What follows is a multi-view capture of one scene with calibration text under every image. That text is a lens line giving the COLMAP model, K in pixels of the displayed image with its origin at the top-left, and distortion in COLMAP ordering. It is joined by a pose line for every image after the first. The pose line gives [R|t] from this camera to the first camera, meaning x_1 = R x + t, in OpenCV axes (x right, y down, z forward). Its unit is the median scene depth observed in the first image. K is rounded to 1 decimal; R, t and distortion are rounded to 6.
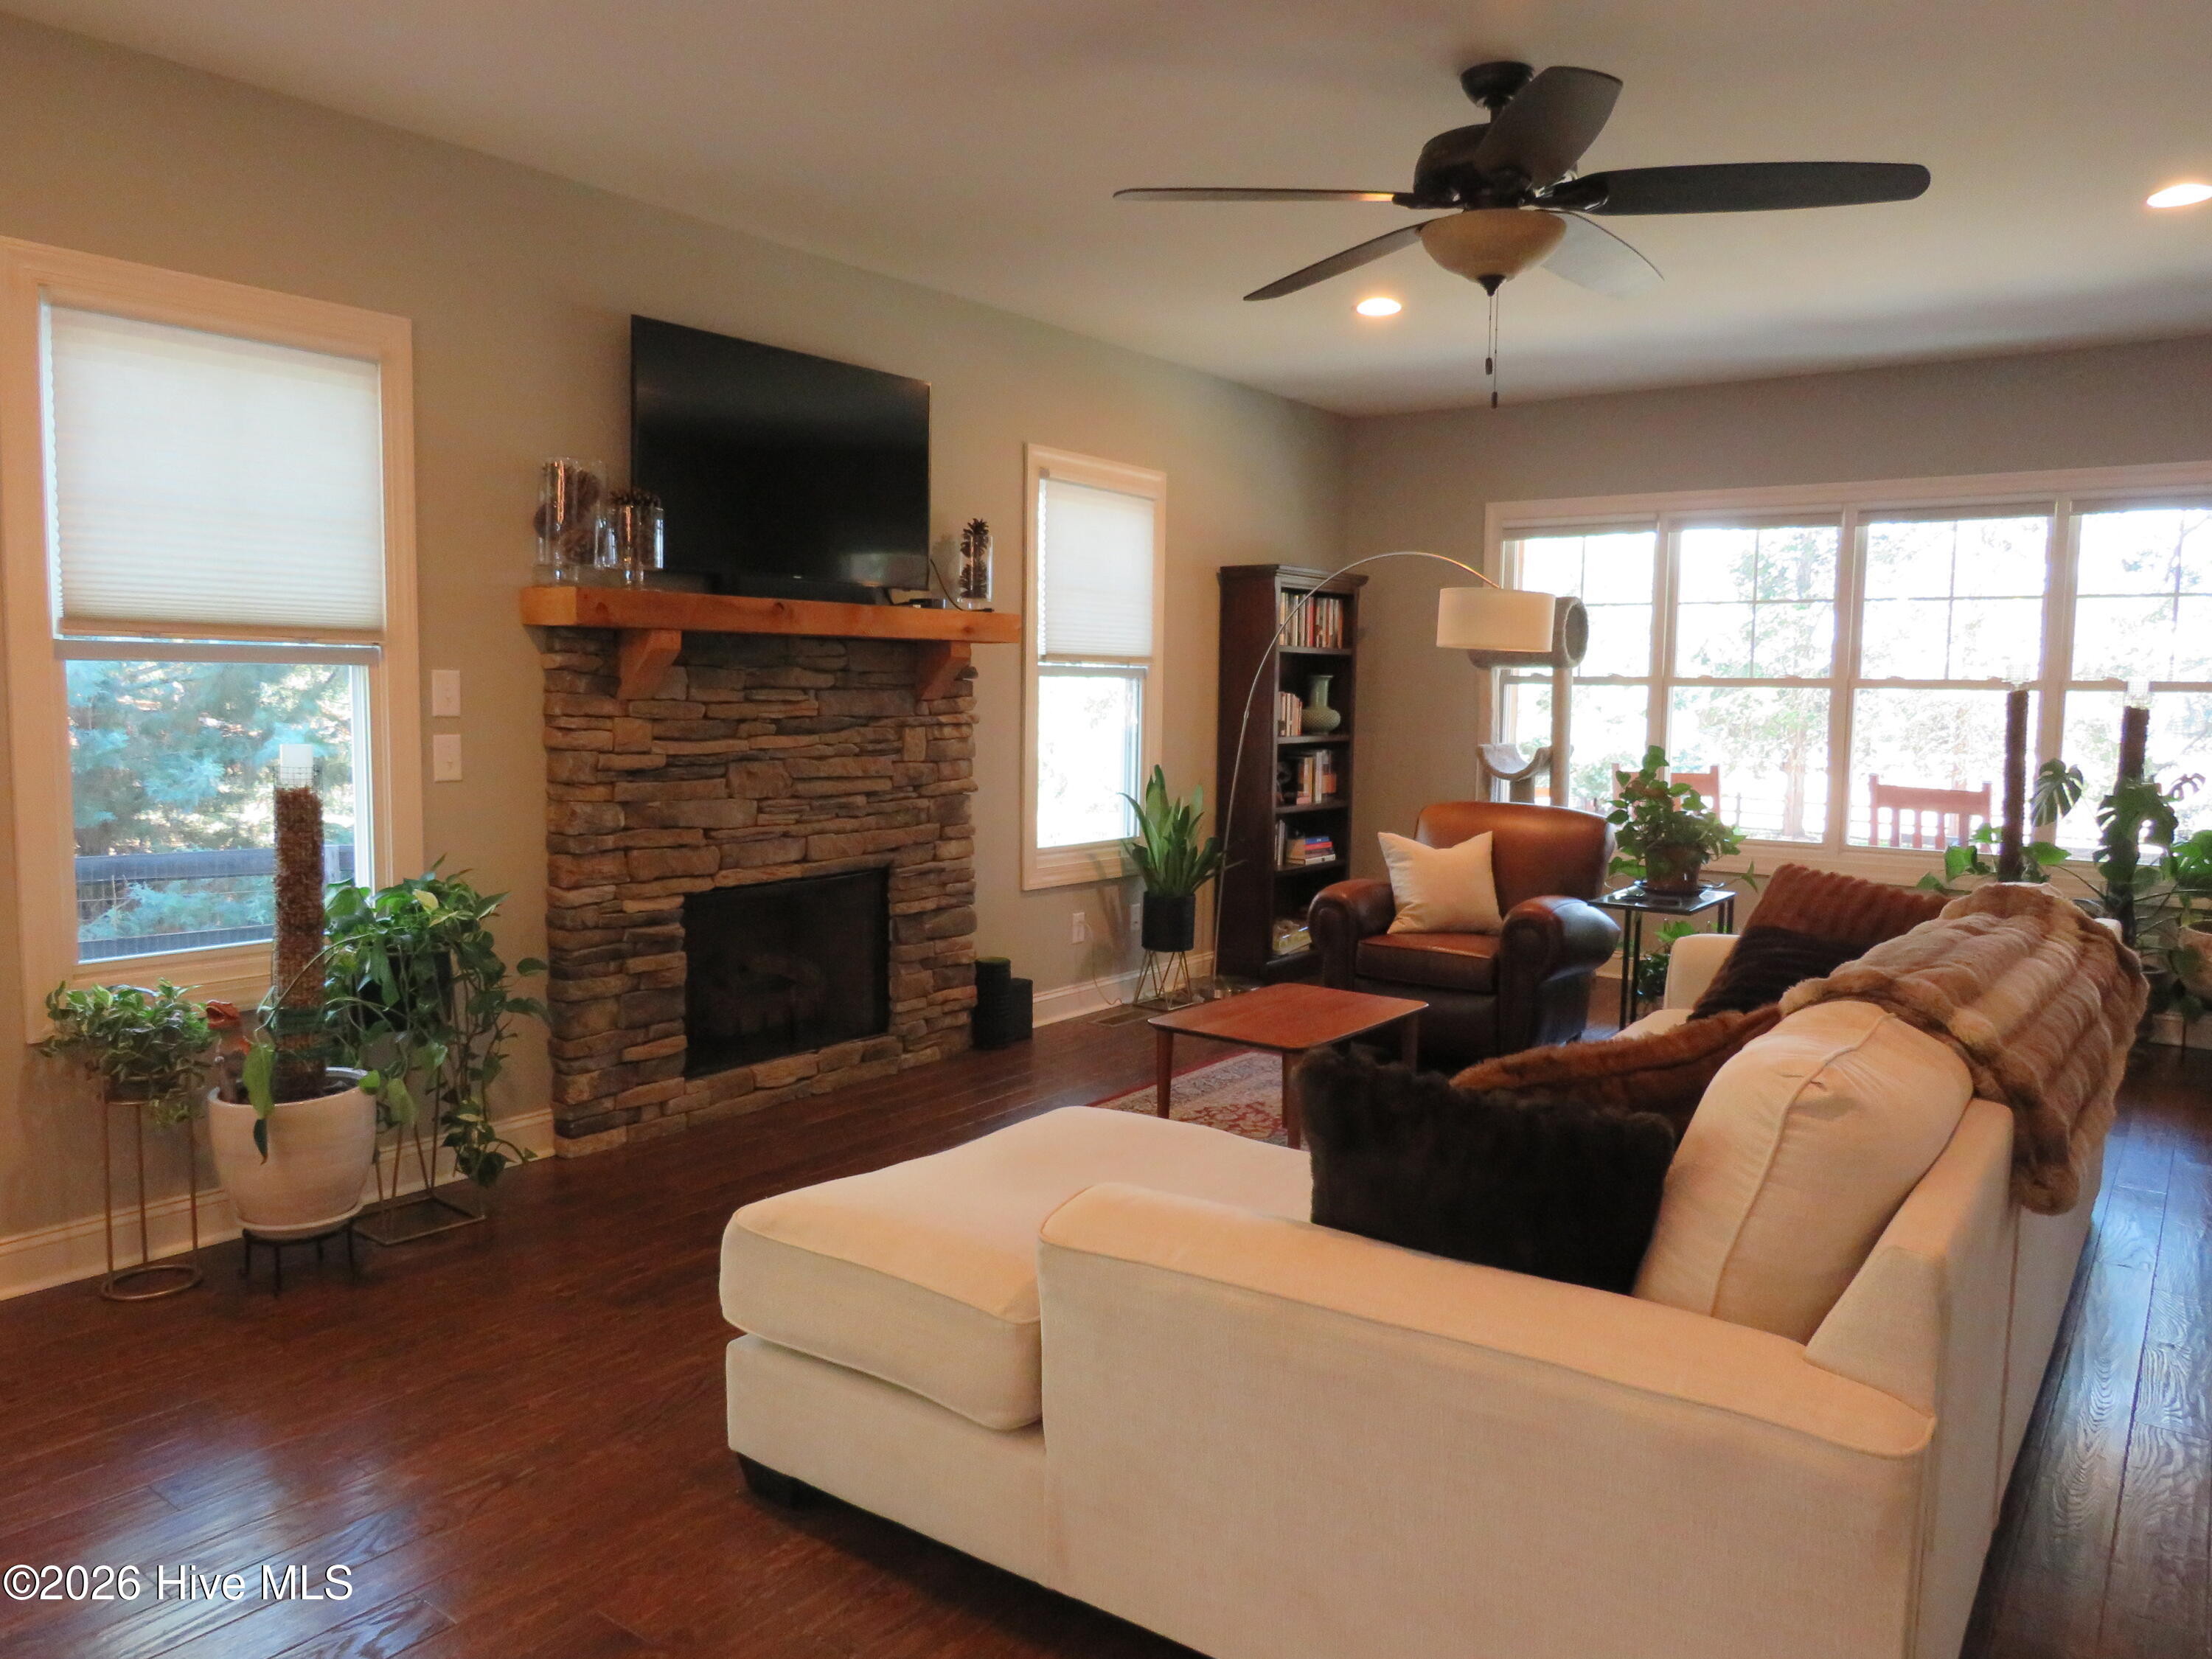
lens RADIAL K [[1572.6, 0, 1105.4], [0, 1572.6, 832.9], [0, 0, 1]] dist [-0.018118, -0.014422]
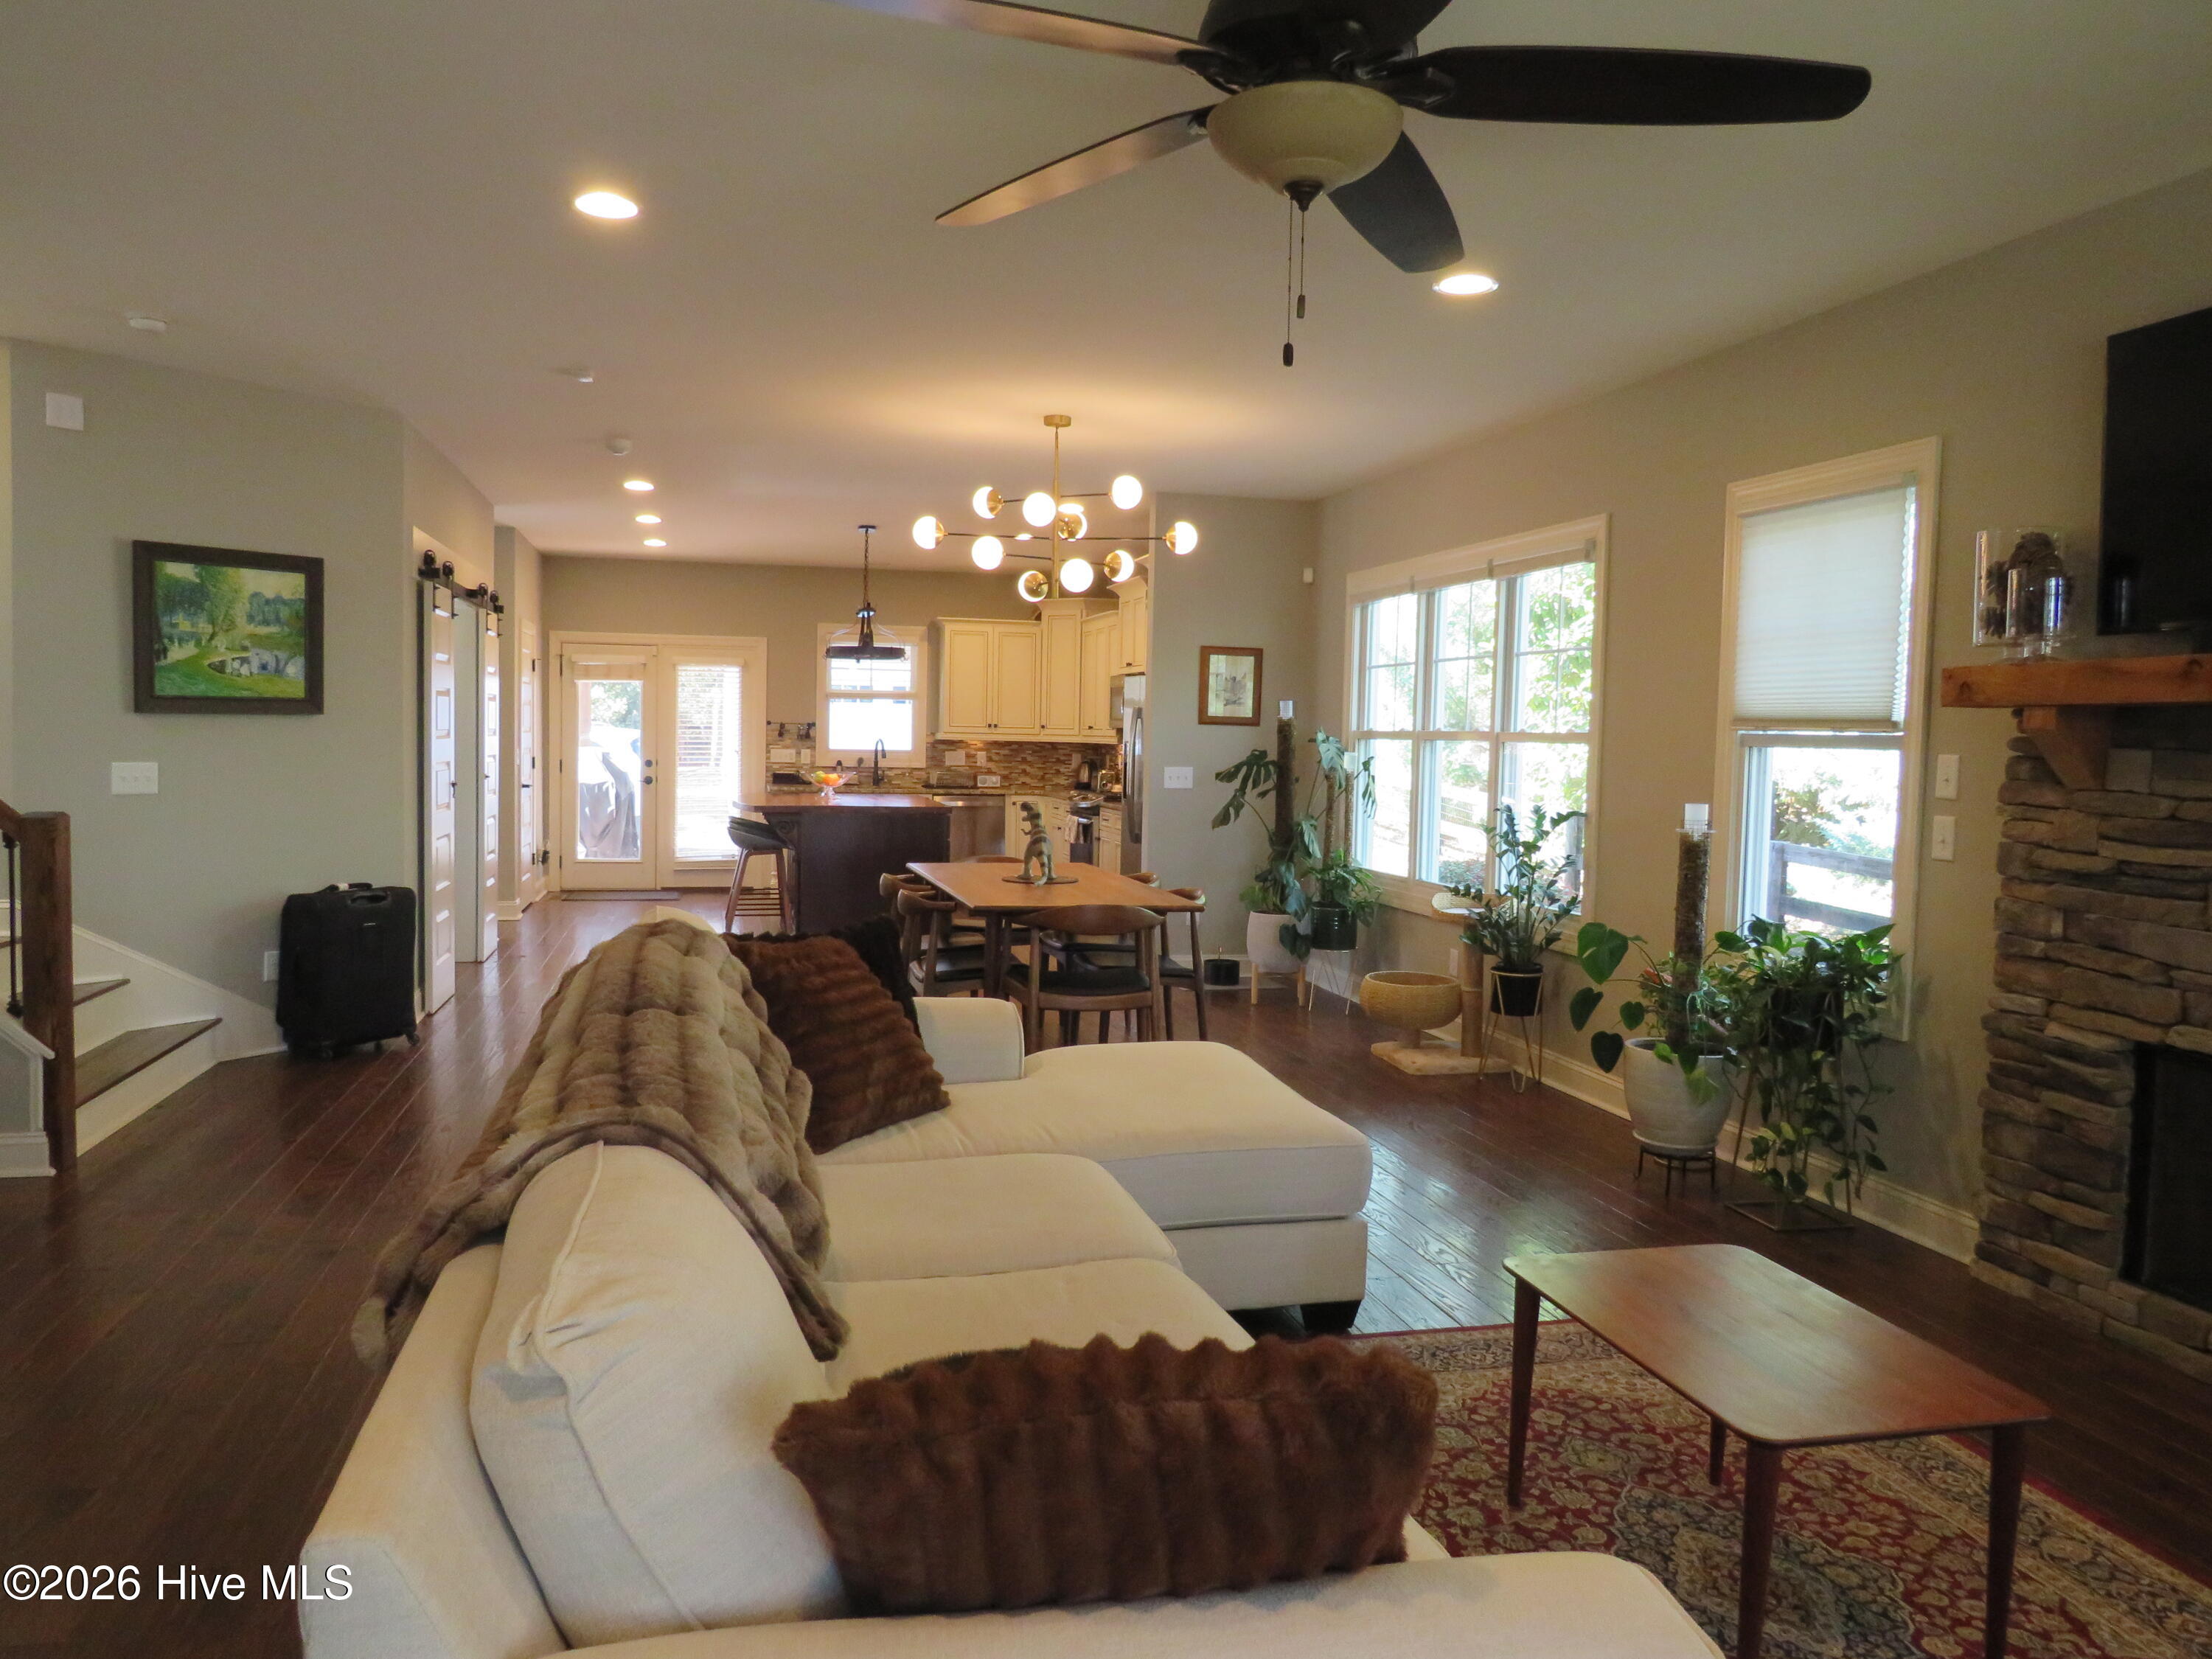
lens RADIAL K [[1572.6, 0, 1102.5], [0, 1572.6, 828.0], [0, 0, 1]] dist [-0.018118, -0.014422]
pose [[-0.645091, 0.016485, -0.763928, 0.671921], [-0.103342, 0.988699, 0.108601, -0.099312], [0.757085, 0.149004, -0.636098, 1.119278]]
